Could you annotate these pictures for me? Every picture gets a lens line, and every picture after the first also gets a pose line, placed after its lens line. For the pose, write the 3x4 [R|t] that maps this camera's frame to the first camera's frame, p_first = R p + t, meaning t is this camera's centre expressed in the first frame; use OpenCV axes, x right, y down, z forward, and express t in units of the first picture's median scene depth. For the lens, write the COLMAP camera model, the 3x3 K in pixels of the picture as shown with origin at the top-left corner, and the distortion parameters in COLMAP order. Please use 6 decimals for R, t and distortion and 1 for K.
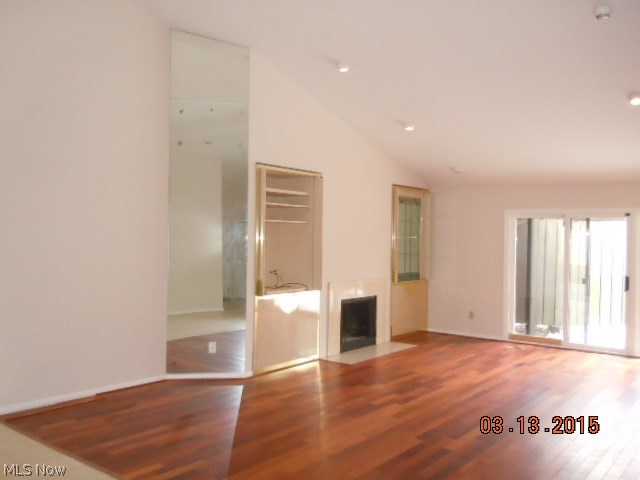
lens RADIAL K [[569.5, 0, 318.8], [0, 569.5, 237.7], [0, 0, 1]] dist [0.065039, -0.189801]
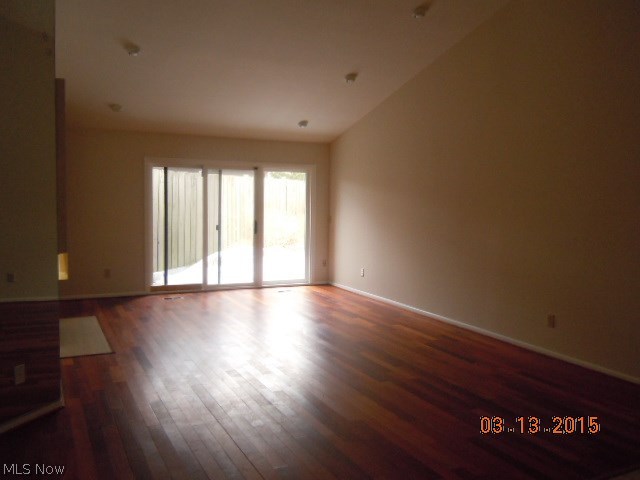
lens RADIAL K [[569.5, 0, 318.8], [0, 569.5, 237.7], [0, 0, 1]] dist [0.065039, -0.189801]
pose [[0.416821, -0.077459, 0.905682, -0.416526], [-0.012411, 0.995785, 0.090877, -0.005811], [-0.908904, -0.049120, 0.414103, 0.345331]]
